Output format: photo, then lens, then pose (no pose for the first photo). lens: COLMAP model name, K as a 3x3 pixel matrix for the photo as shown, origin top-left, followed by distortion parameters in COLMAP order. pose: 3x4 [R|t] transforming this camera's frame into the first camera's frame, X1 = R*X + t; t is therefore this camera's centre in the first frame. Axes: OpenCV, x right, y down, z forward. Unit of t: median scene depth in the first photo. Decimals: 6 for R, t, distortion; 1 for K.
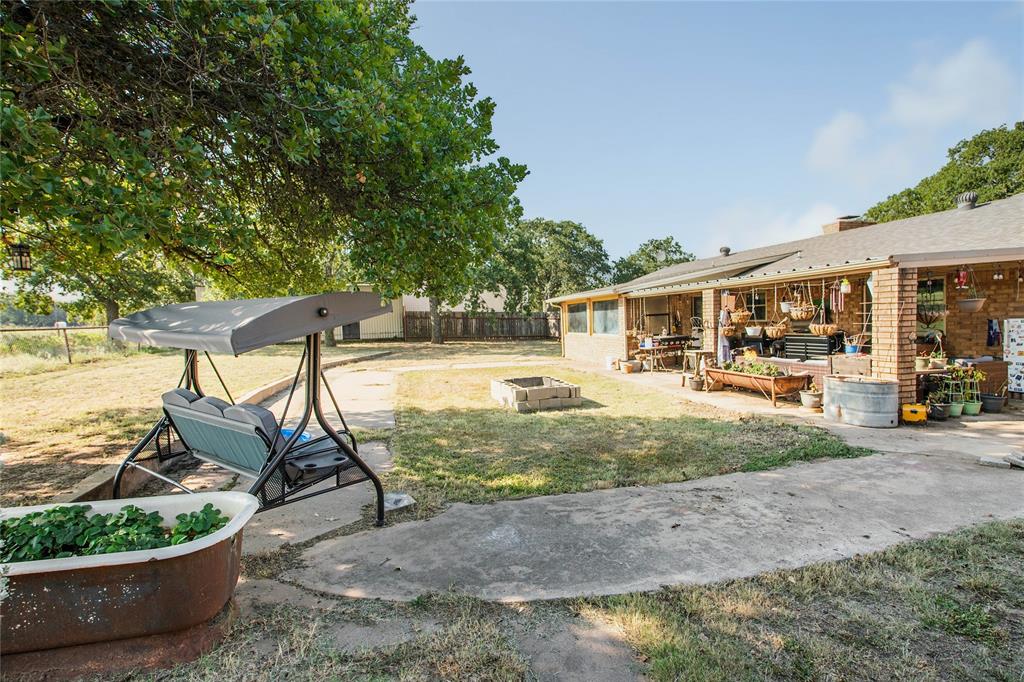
lens RADIAL K [[468.2, 0, 511.6], [0, 468.2, 343.0], [0, 0, 1]] dist [-0.004907, 0.000300]
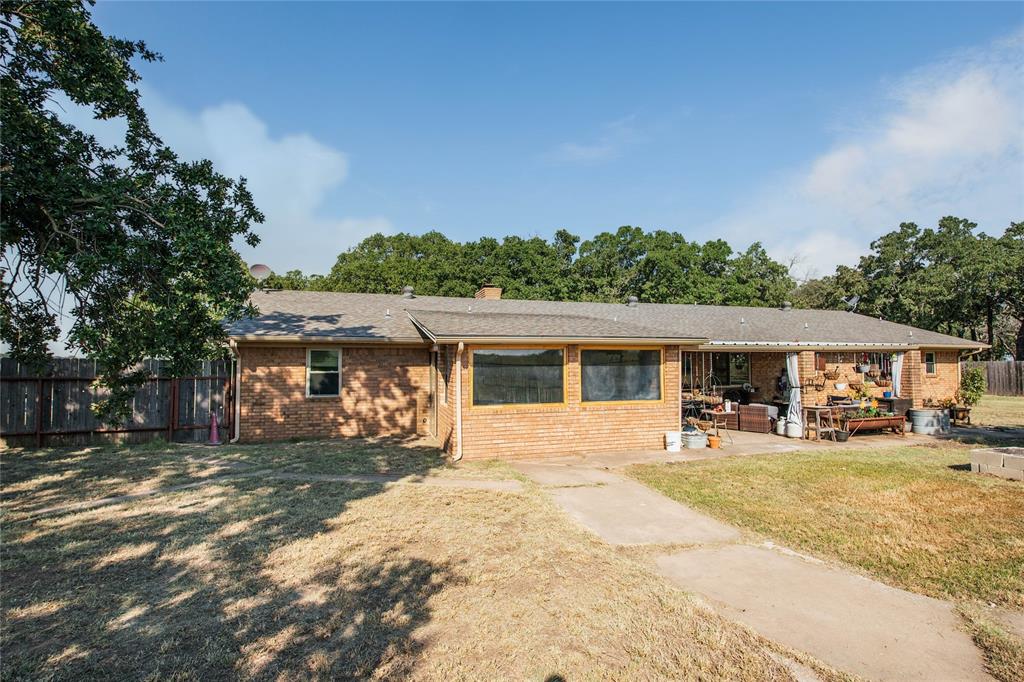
lens RADIAL K [[468.2, 0, 511.6], [0, 468.2, 343.0], [0, 0, 1]] dist [-0.004907, 0.000300]
pose [[-0.037564, 0.070143, 0.996829, -1.020206], [0.057035, 0.996058, -0.067940, -0.144864], [-0.997665, 0.054302, -0.041417, 2.599680]]
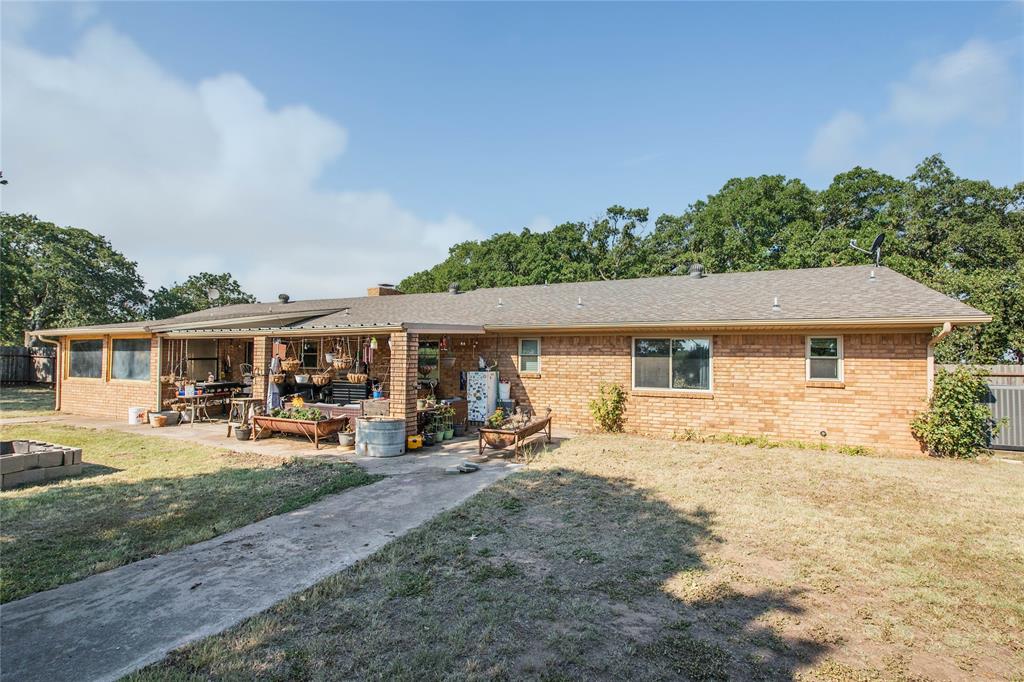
lens RADIAL K [[468.2, 0, 511.6], [0, 468.2, 343.0], [0, 0, 1]] dist [-0.004907, 0.000300]
pose [[0.640562, 0.063064, 0.765313, 0.000119], [0.009809, 0.995869, -0.090272, -0.007523], [-0.767844, 0.065332, 0.637297, -0.072451]]
